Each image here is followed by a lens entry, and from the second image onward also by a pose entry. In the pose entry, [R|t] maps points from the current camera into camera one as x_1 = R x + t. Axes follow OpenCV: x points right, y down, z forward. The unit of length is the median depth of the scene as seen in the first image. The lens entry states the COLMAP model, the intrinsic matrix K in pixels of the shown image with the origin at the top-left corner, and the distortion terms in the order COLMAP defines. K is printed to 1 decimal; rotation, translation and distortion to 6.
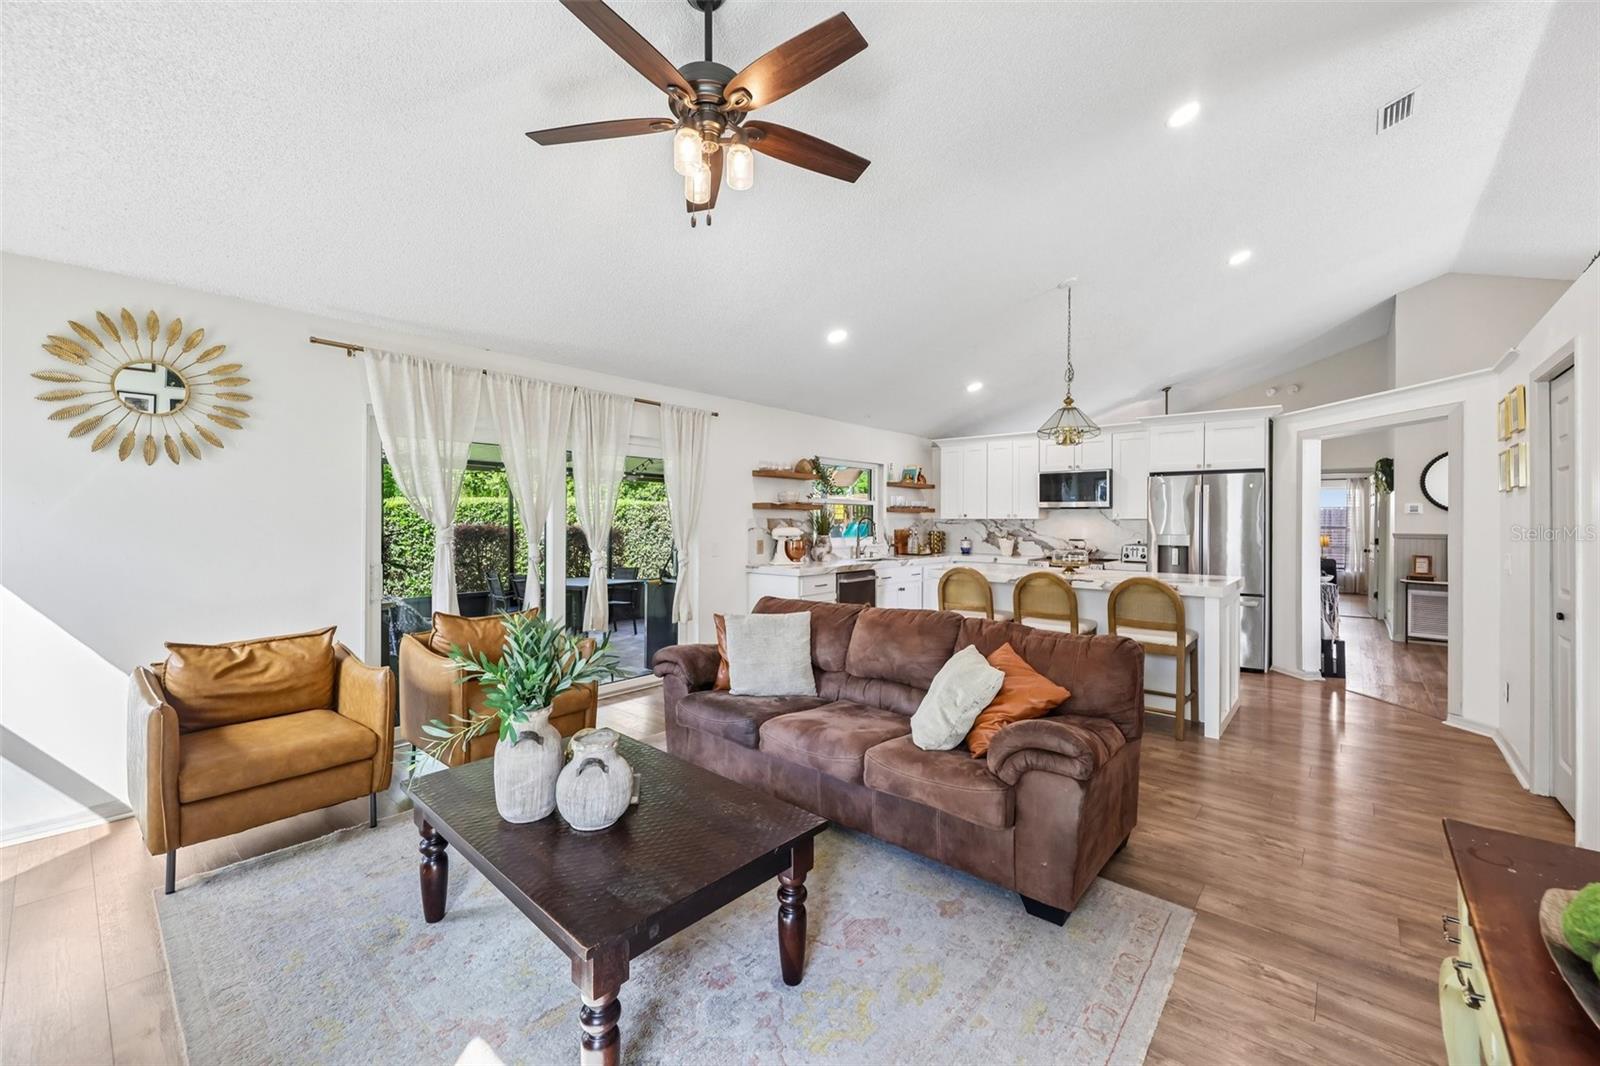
lens RADIAL K [[640.9, 0, 790.4], [0, 640.9, 527.7], [0, 0, 1]] dist [-0.000819, -0.000368]
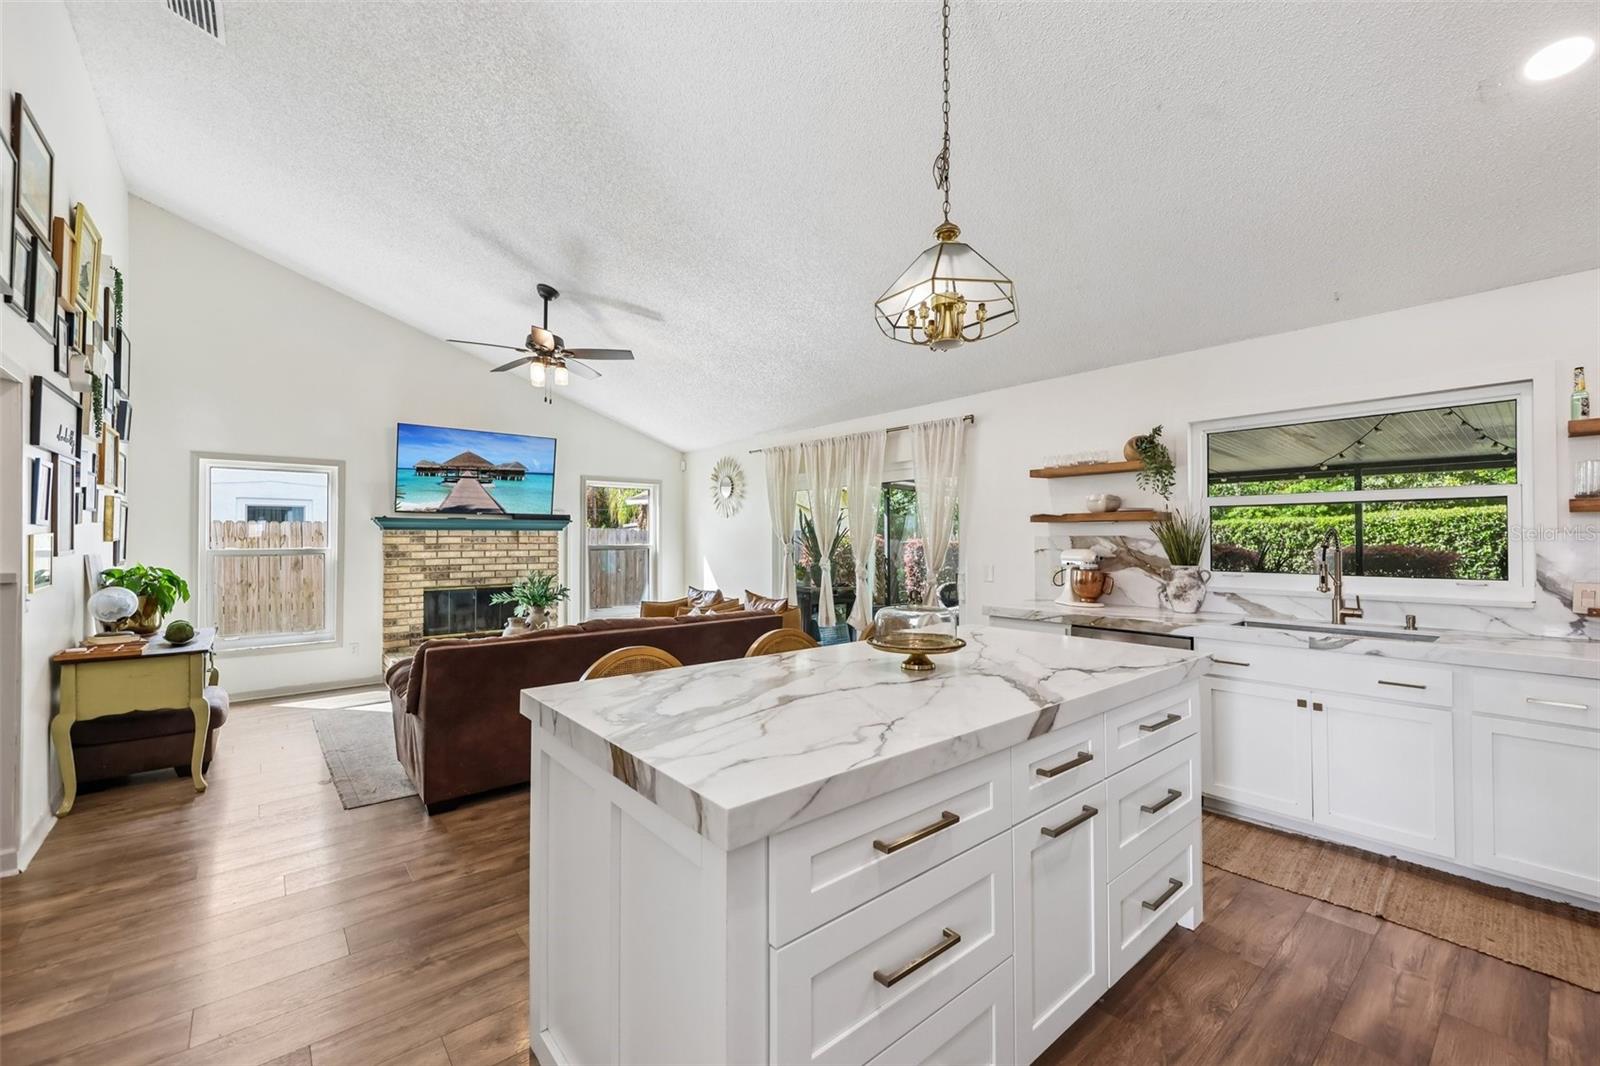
lens RADIAL K [[640.9, 0, 790.4], [0, 640.9, 527.7], [0, 0, 1]] dist [-0.000819, -0.000368]
pose [[-0.160880, -0.021349, -0.986743, 0.606686], [-0.010671, 0.999745, -0.019891, -0.005602], [0.986916, 0.007329, -0.161067, 0.702719]]
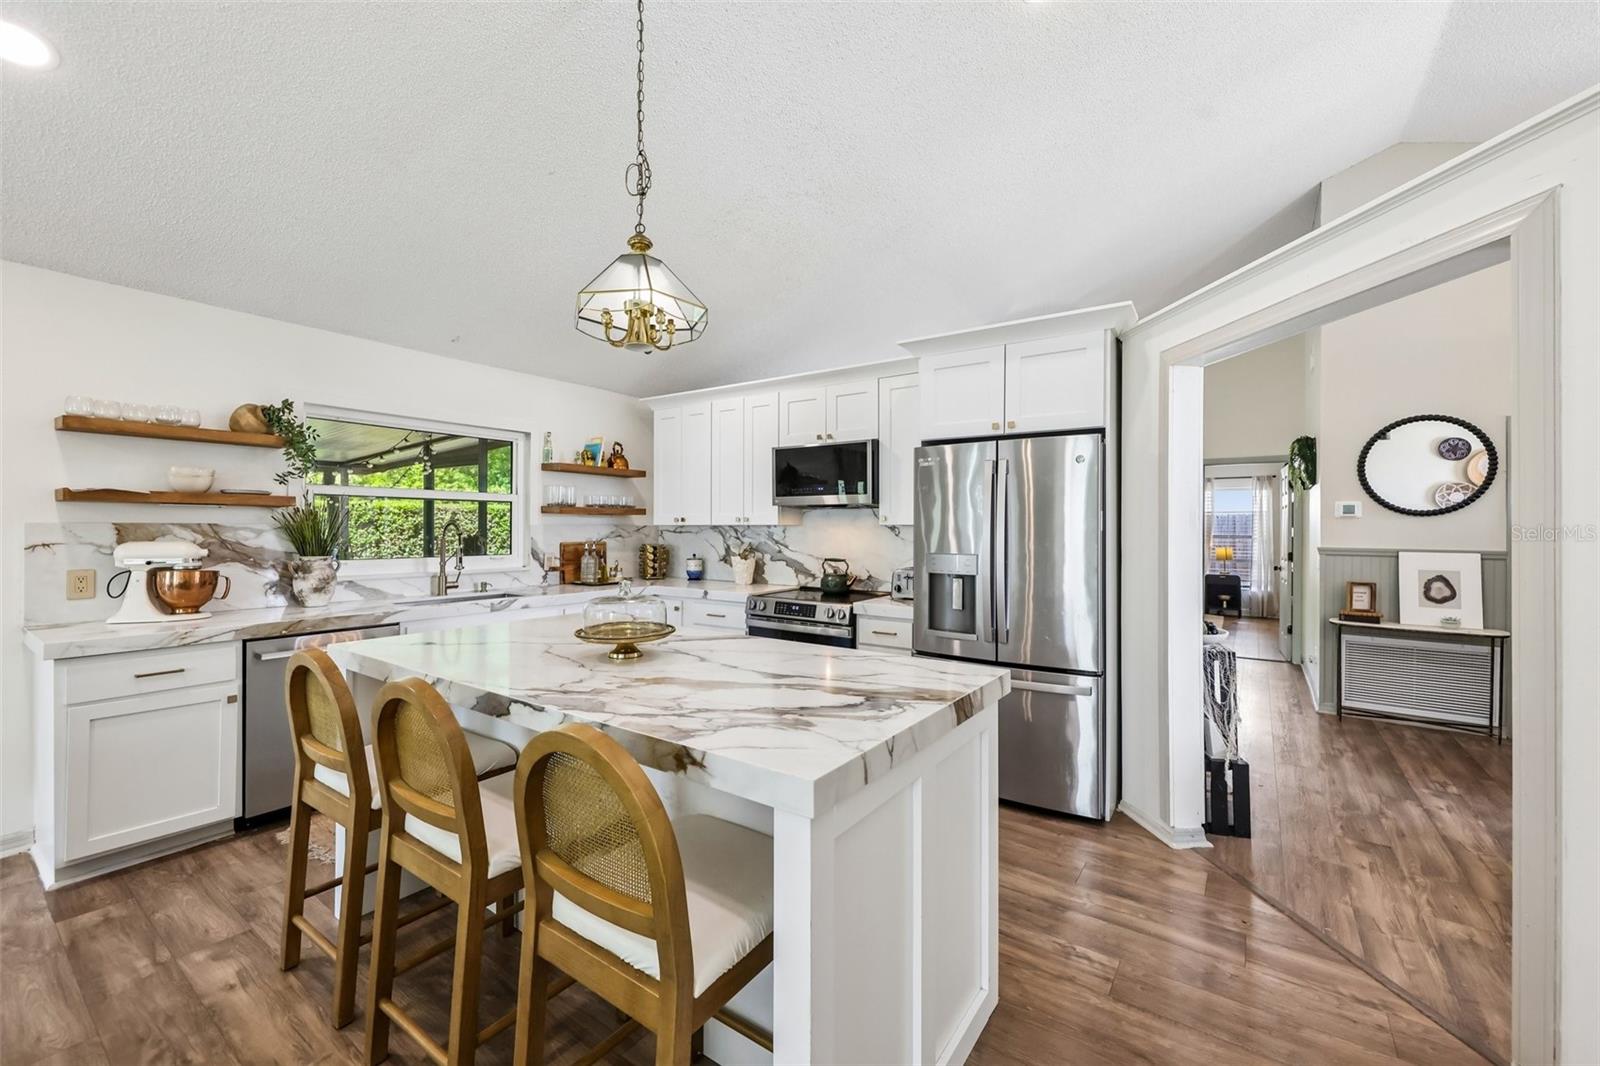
lens RADIAL K [[641.3, 0, 800.0], [0, 641.3, 533.0], [0, 0, 1]] dist [0.006787, -0.000155]
pose [[0.994844, -0.000627, 0.101415, 0.360557], [0.000981, 0.999994, -0.003440, -0.004245], [-0.101412, 0.003522, 0.994838, 0.413080]]
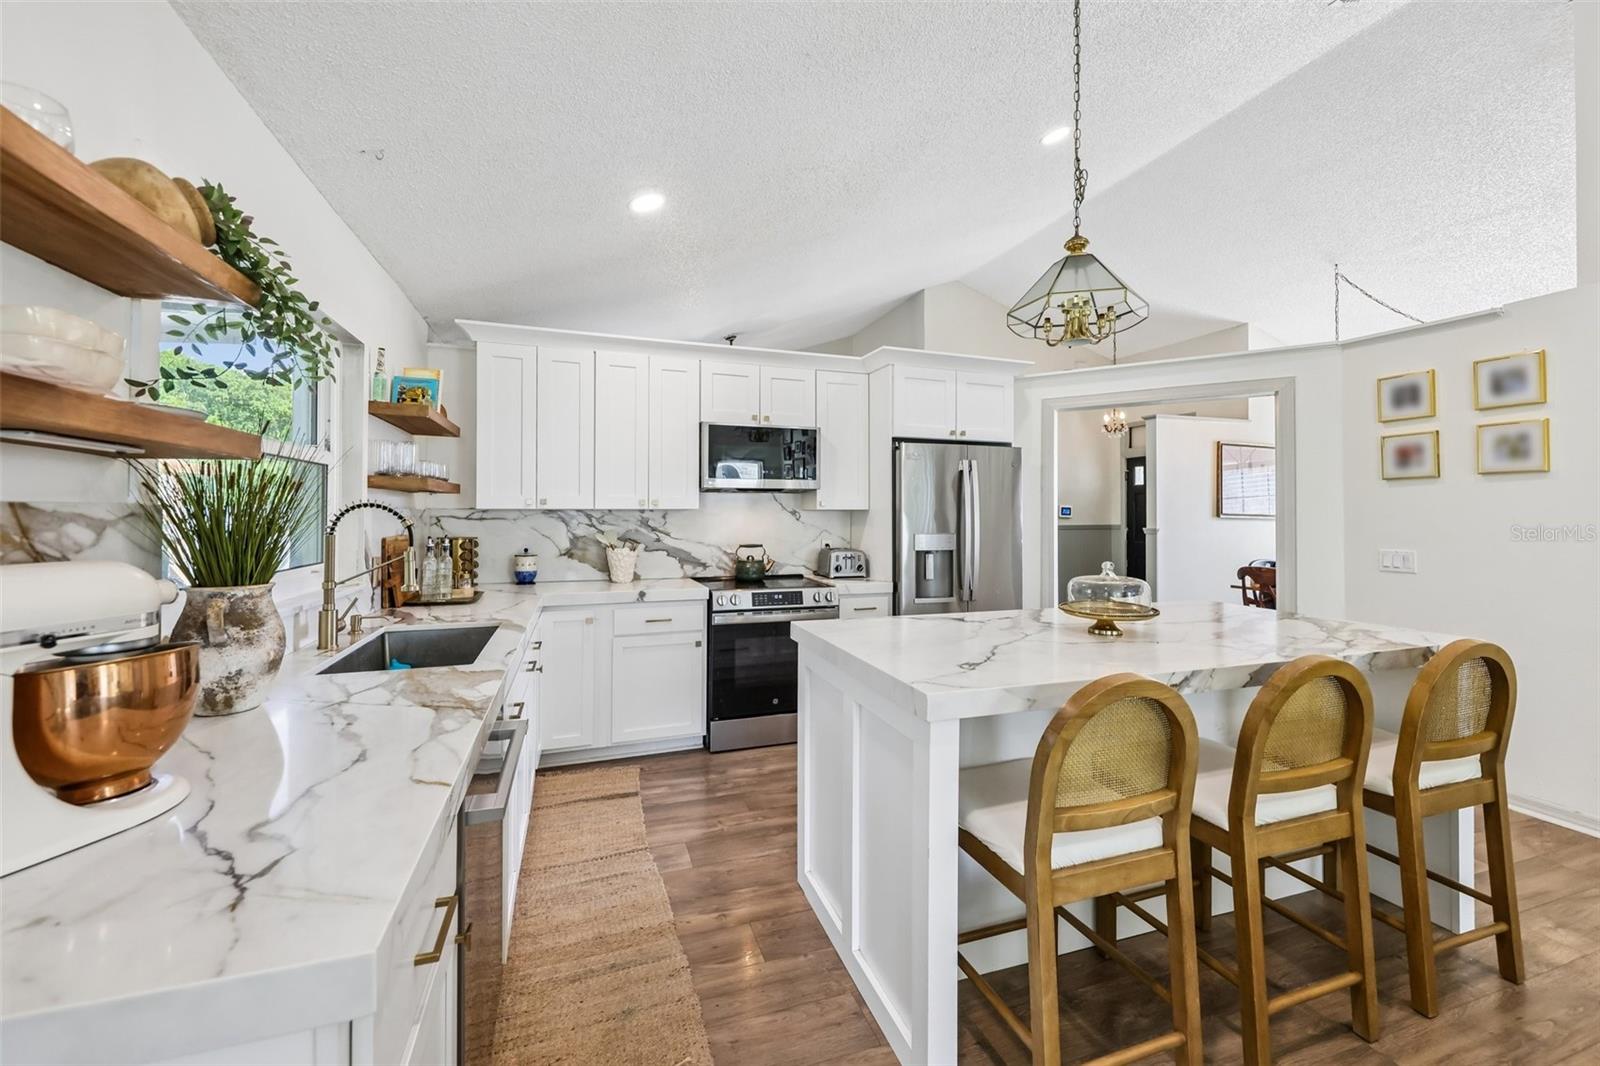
lens RADIAL K [[644.4, 0, 803.7], [0, 644.4, 512.8], [0, 0, 1]] dist [0.000615, -0.000082]
pose [[0.499482, -0.001495, 0.866323, -0.035415], [0.010605, 0.999934, -0.004389, -0.007831], [-0.866259, 0.011380, 0.499465, 0.682187]]
